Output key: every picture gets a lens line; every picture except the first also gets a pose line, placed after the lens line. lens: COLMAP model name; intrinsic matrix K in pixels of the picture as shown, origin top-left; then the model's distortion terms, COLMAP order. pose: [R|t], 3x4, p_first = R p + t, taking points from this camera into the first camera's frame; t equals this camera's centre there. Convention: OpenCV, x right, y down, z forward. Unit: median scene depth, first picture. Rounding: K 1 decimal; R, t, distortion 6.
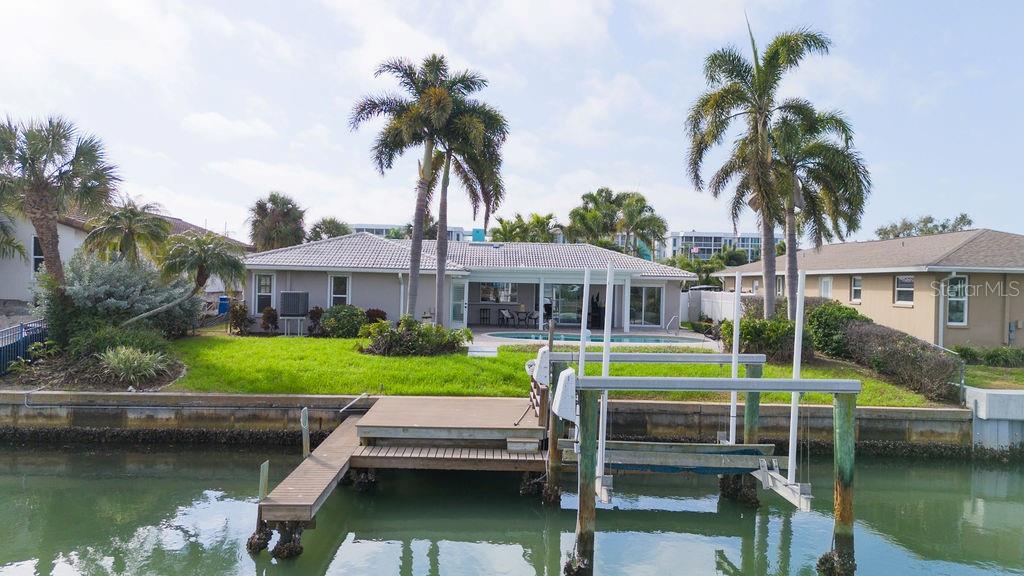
lens RADIAL K [[795.2, 0, 512.0], [0, 795.2, 288.0], [0, 0, 1]] dist [0.039131, -0.003815]
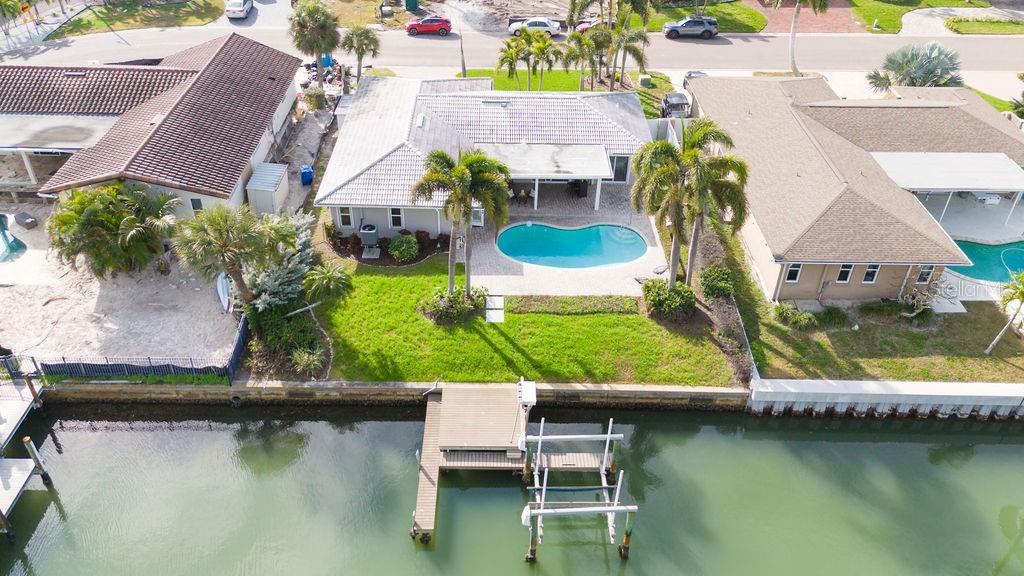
lens RADIAL K [[795.2, 0, 512.0], [0, 795.2, 288.0], [0, 0, 1]] dist [0.039131, -0.003815]
pose [[0.999718, 0.003597, -0.023475, 0.046780], [0.010919, 0.808177, 0.588839, -1.192517], [0.021091, -0.588929, 0.807910, -0.414444]]
